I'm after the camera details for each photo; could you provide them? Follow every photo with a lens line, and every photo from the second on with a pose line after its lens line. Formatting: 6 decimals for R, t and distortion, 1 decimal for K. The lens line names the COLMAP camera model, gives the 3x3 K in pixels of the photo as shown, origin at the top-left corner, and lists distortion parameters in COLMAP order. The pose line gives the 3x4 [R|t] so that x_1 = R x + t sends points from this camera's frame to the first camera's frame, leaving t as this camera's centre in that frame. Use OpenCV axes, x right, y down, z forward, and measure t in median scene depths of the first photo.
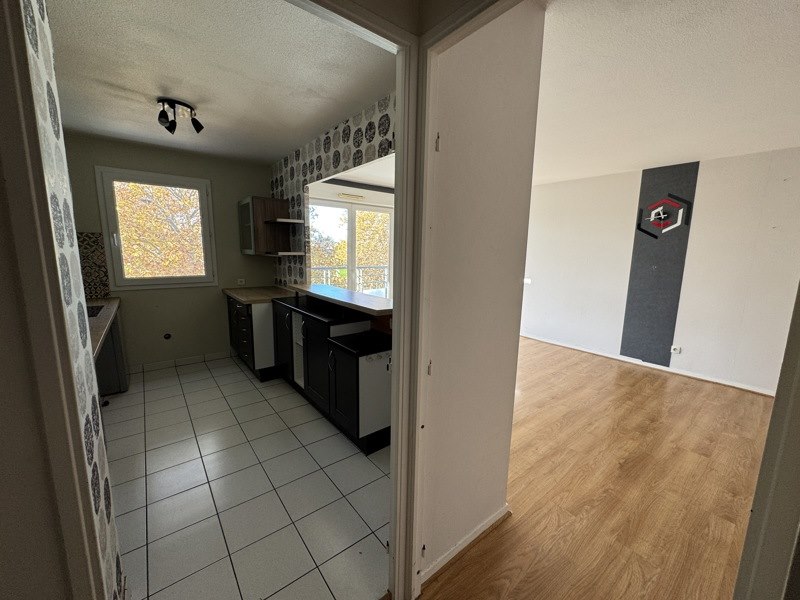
lens RADIAL K [[319.3, 0, 400.0], [0, 319.3, 300.0], [0, 0, 1]] dist [-0.006221, 0.000096]
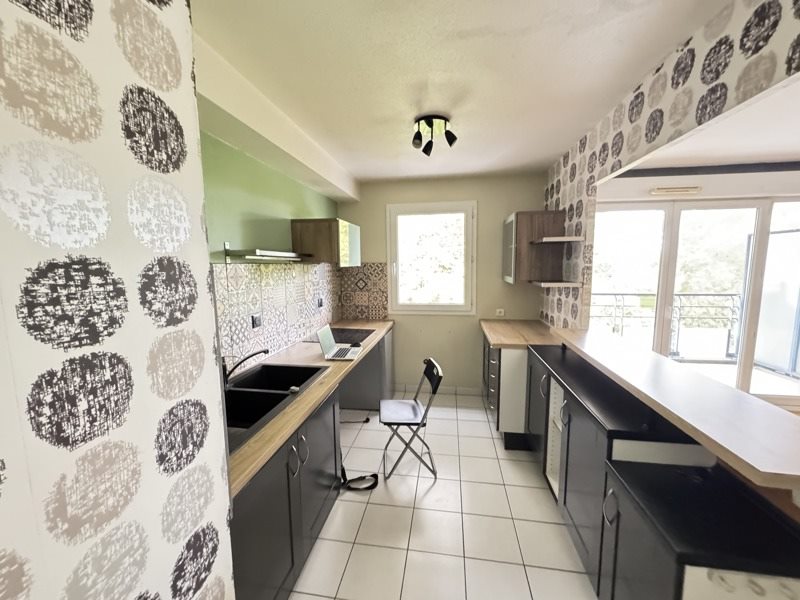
lens RADIAL K [[319.3, 0, 400.0], [0, 319.3, 300.0], [0, 0, 1]] dist [-0.006221, 0.000096]
pose [[0.675768, 0.060851, -0.734599, -0.065340], [-0.091441, 0.995809, -0.001629, -0.085022], [0.731421, 0.068273, 0.678500, 0.282397]]
